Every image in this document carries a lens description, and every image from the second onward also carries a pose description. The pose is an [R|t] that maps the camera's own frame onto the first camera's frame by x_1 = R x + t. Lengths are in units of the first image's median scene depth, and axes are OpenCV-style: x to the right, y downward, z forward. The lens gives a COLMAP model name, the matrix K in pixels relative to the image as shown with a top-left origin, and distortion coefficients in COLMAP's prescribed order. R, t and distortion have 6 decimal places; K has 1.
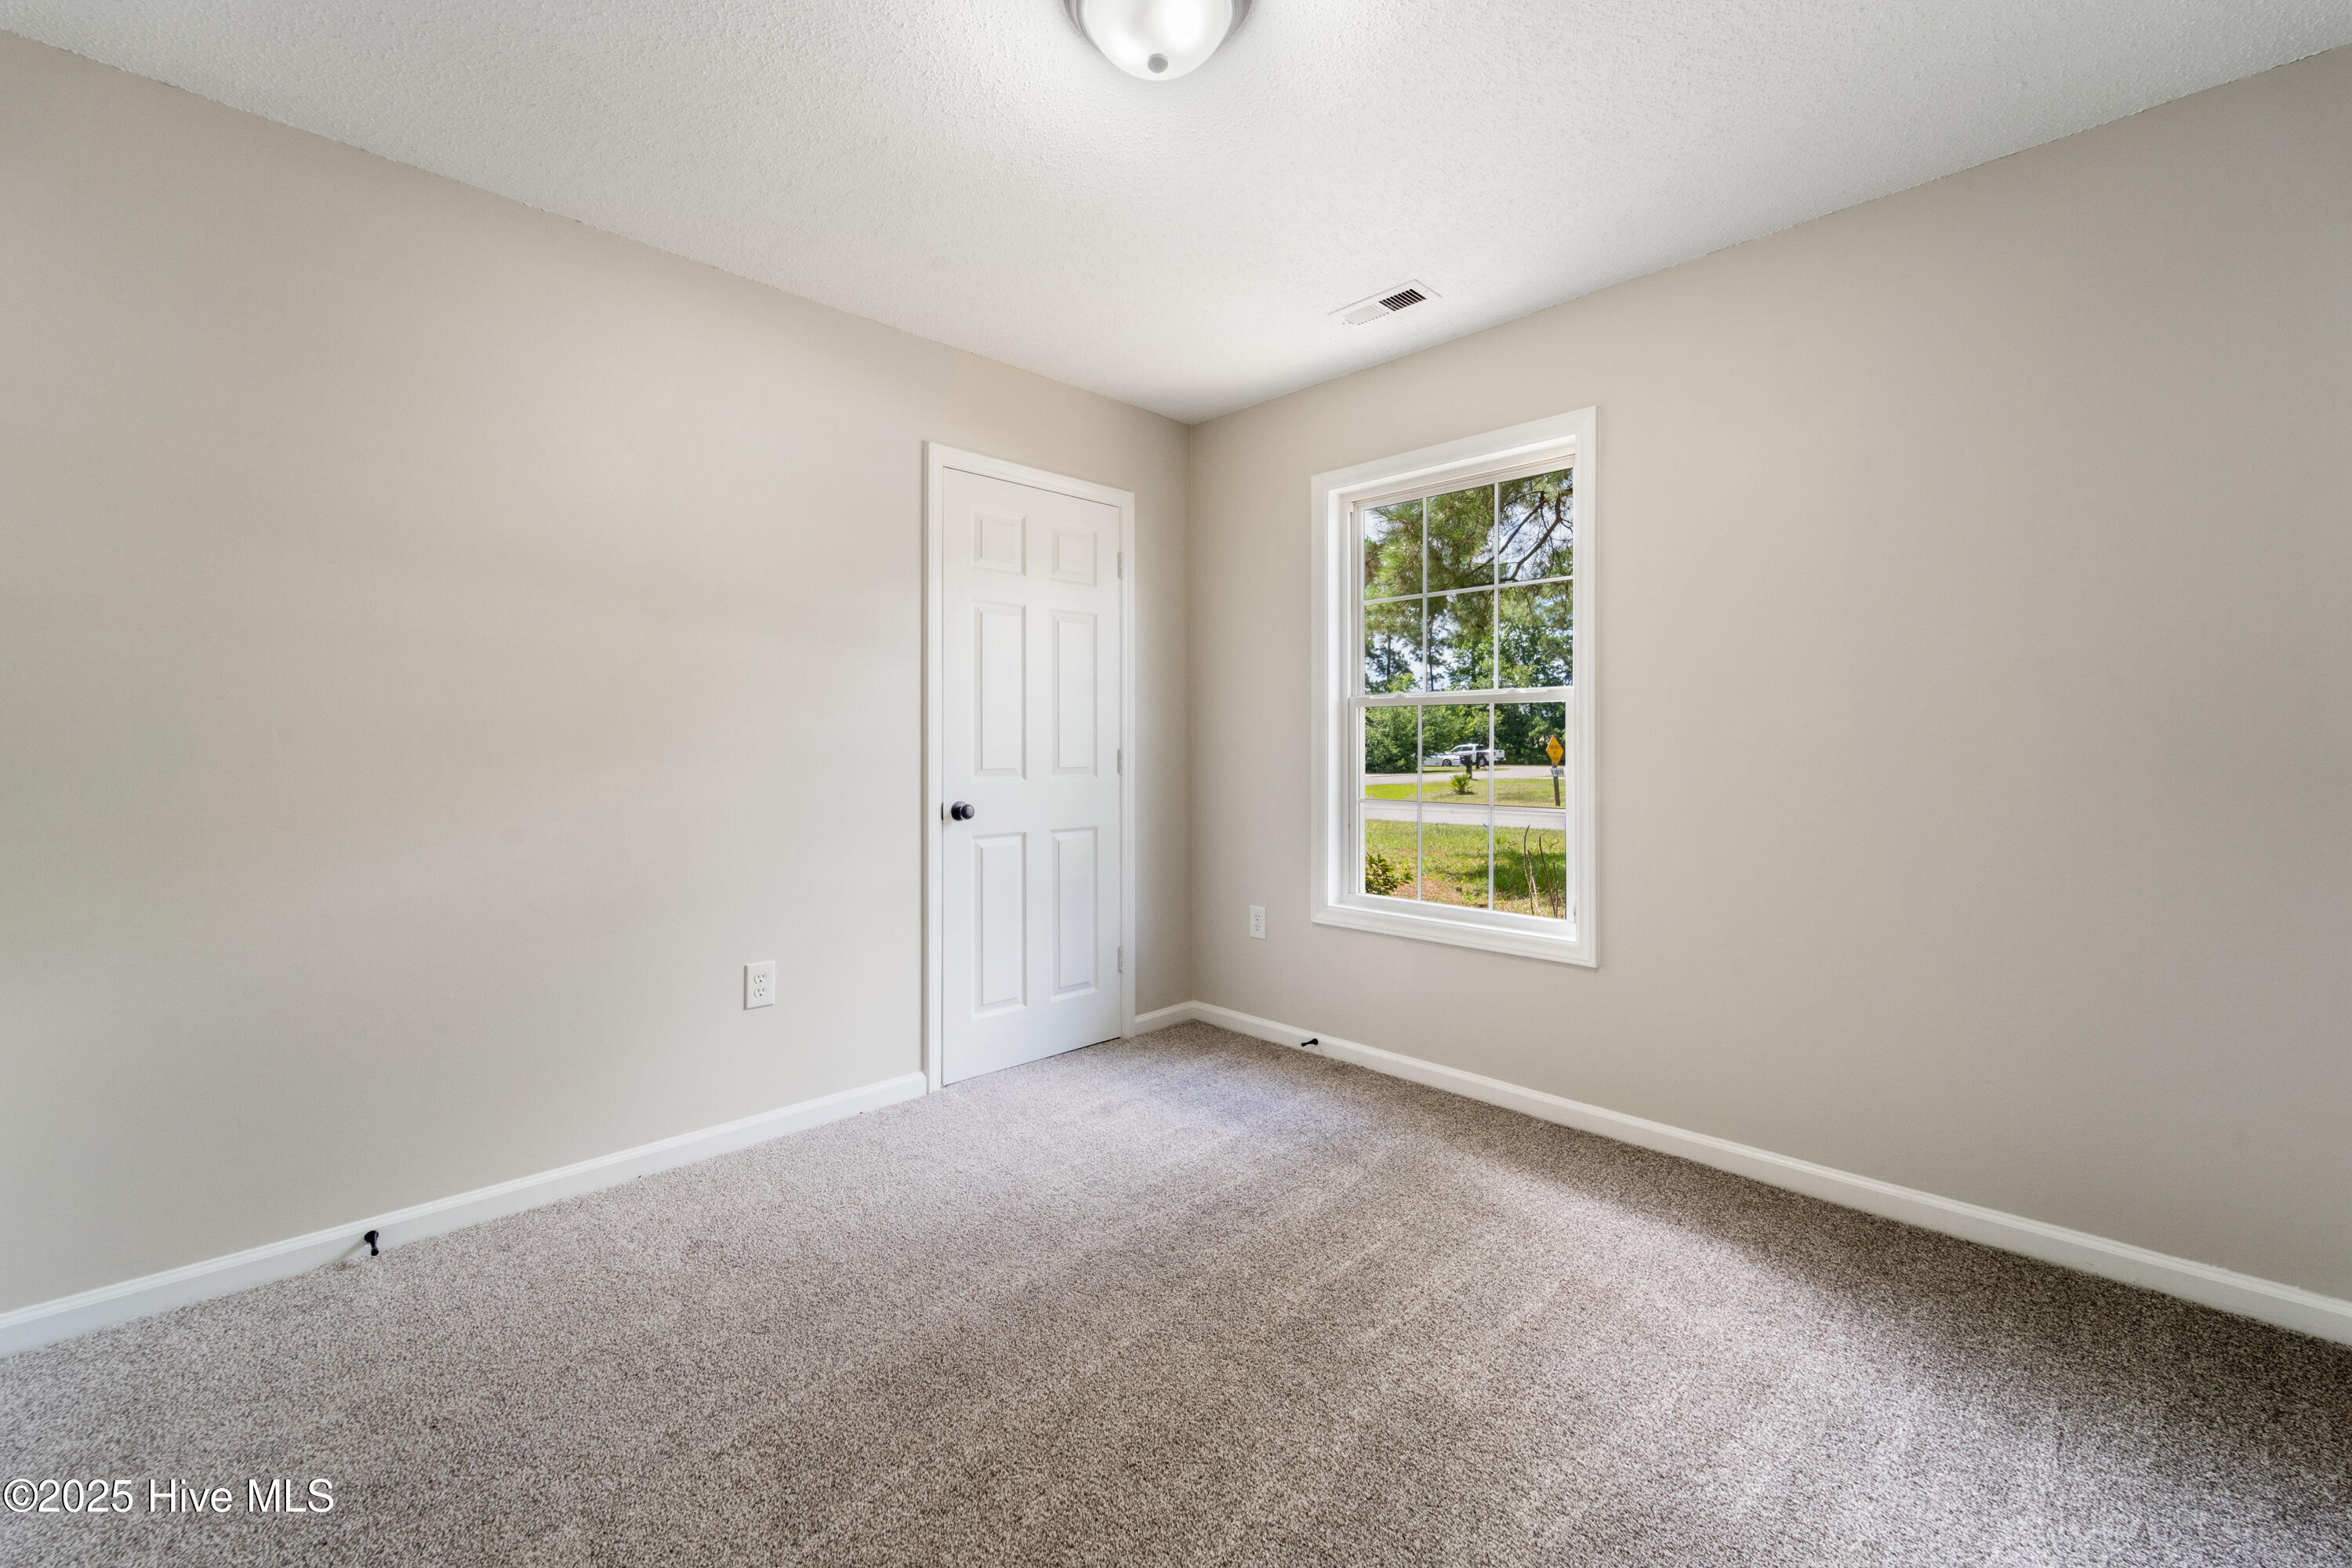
lens RADIAL K [[953.1, 0, 1163.5], [0, 953.1, 750.4], [0, 0, 1]] dist [0.010830, -0.000218]
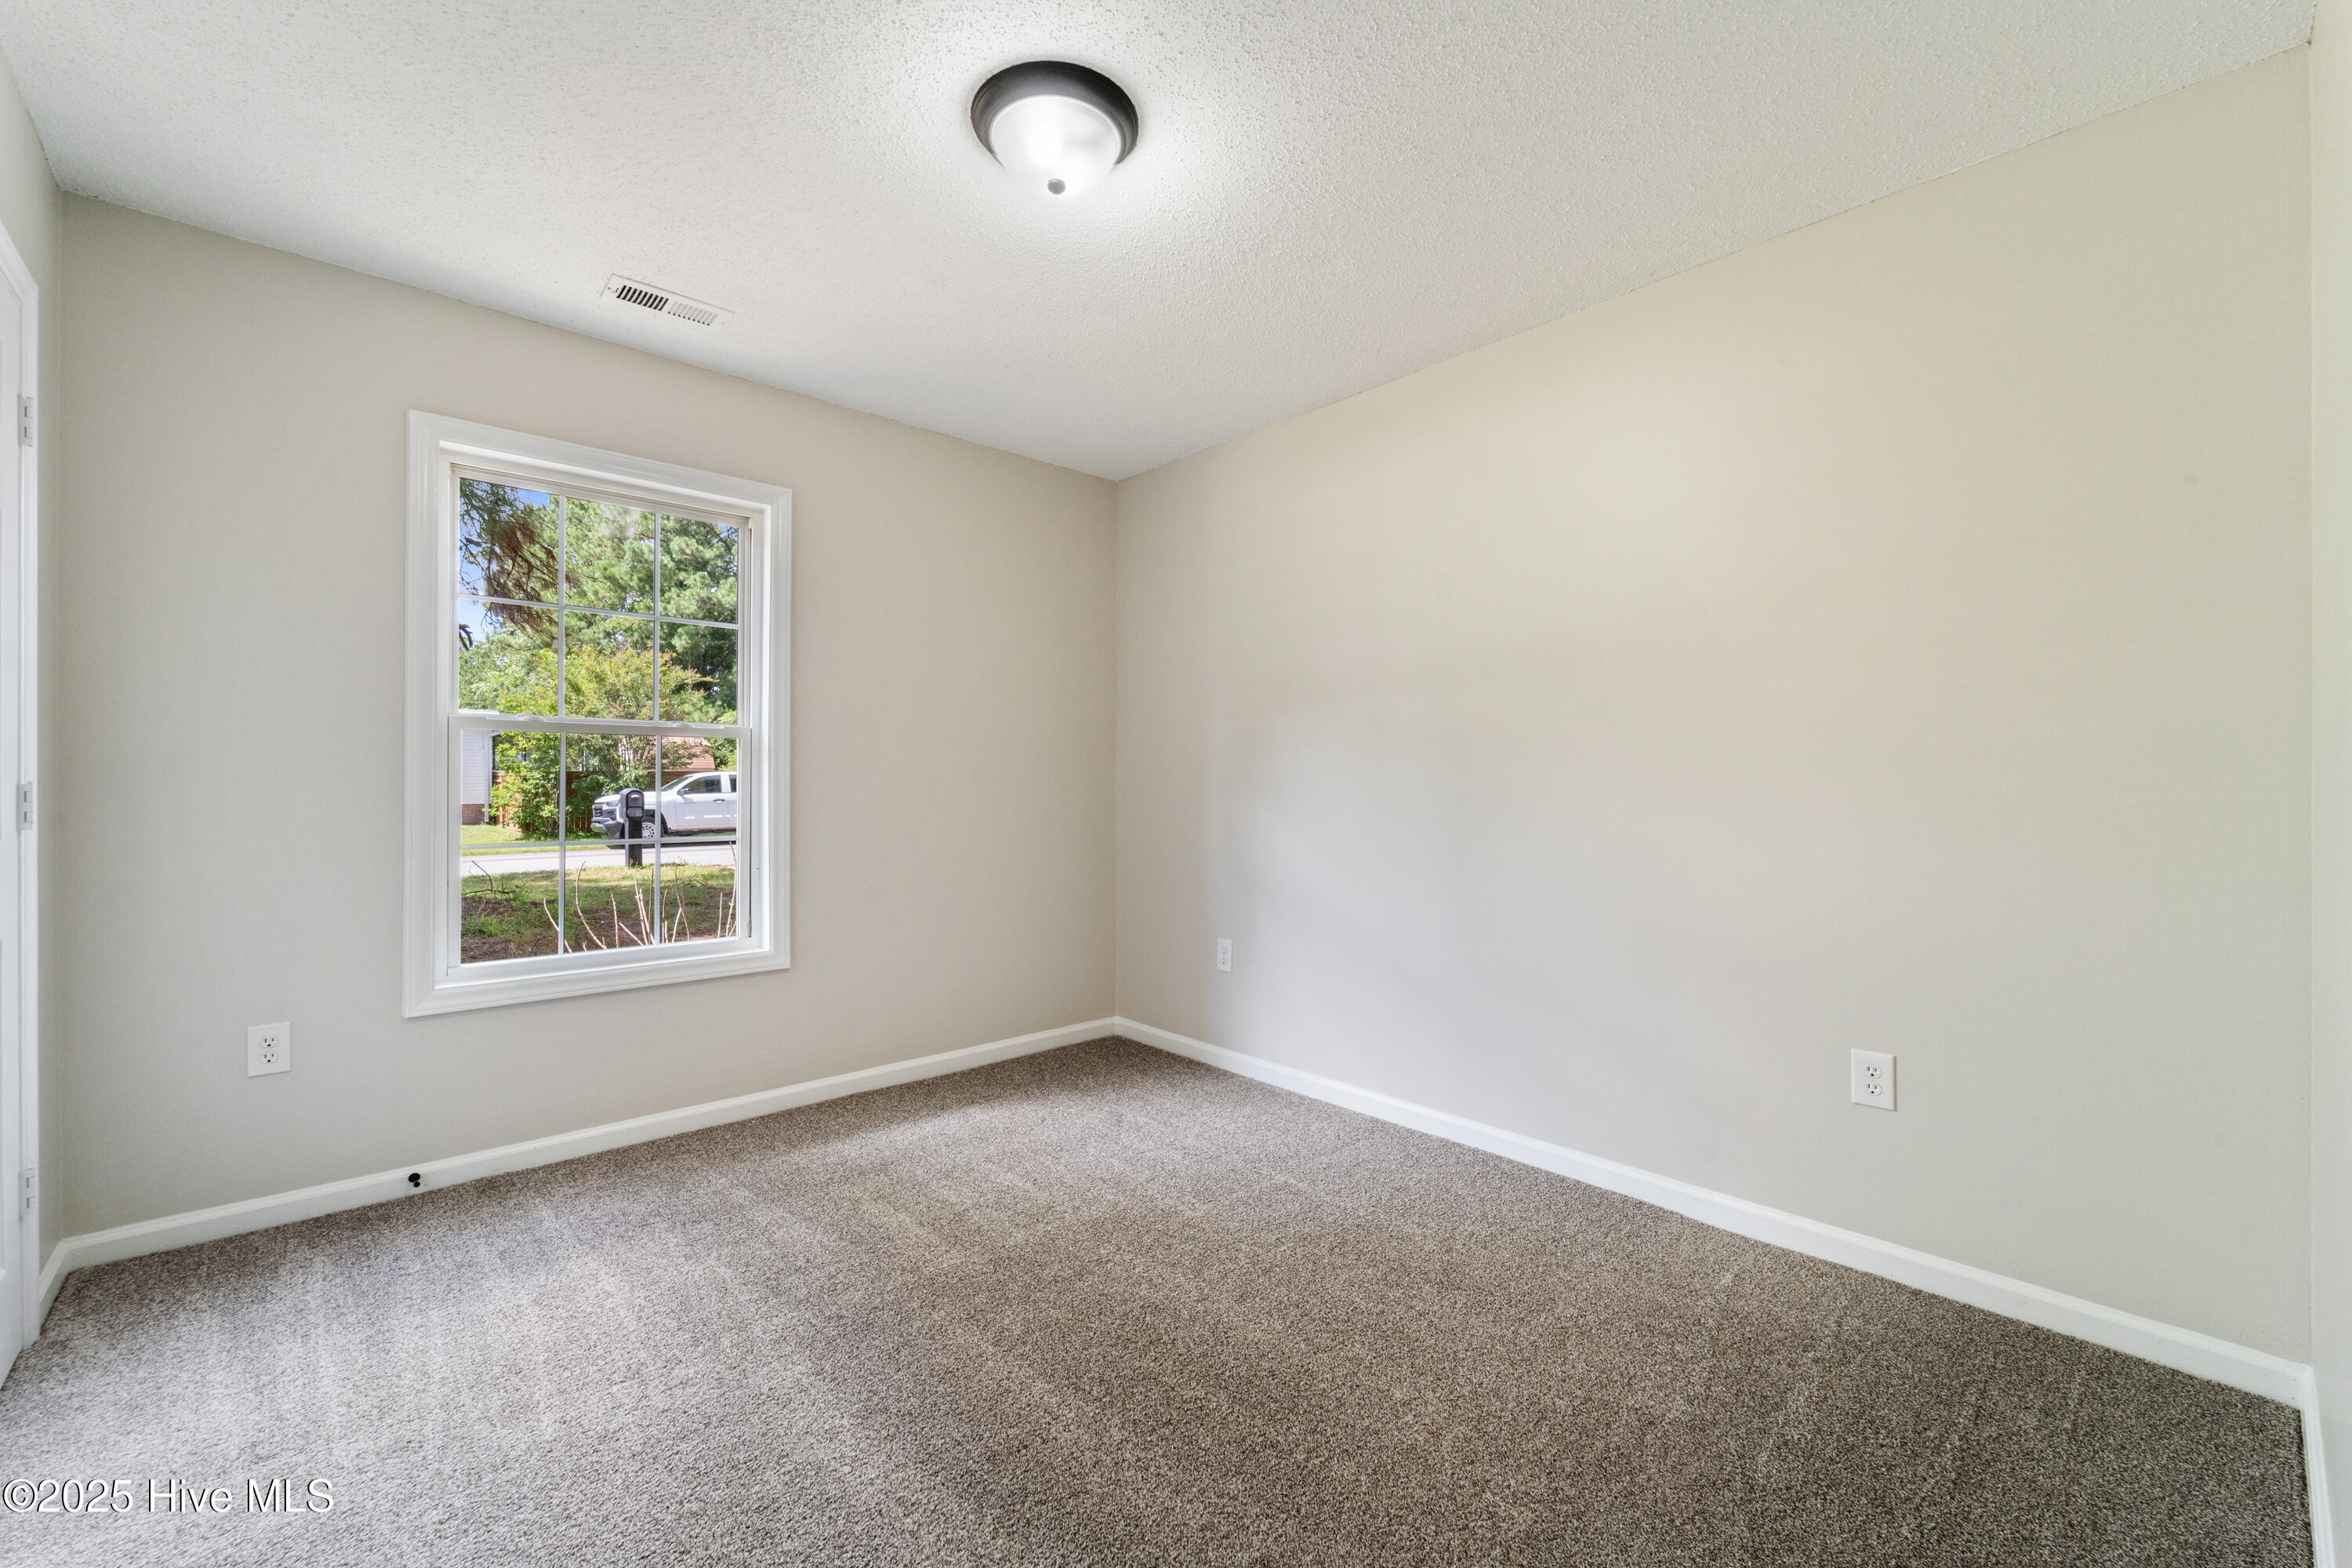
lens RADIAL K [[935.0, 0, 1168.7], [0, 935.0, 779.4], [0, 0, 1]] dist [0.000712, 0.000003]
pose [[0.037731, 0.005234, 0.999274, -0.630879], [-0.002735, 0.999983, -0.005134, -0.001404], [-0.999284, -0.002539, 0.037745, 0.452295]]
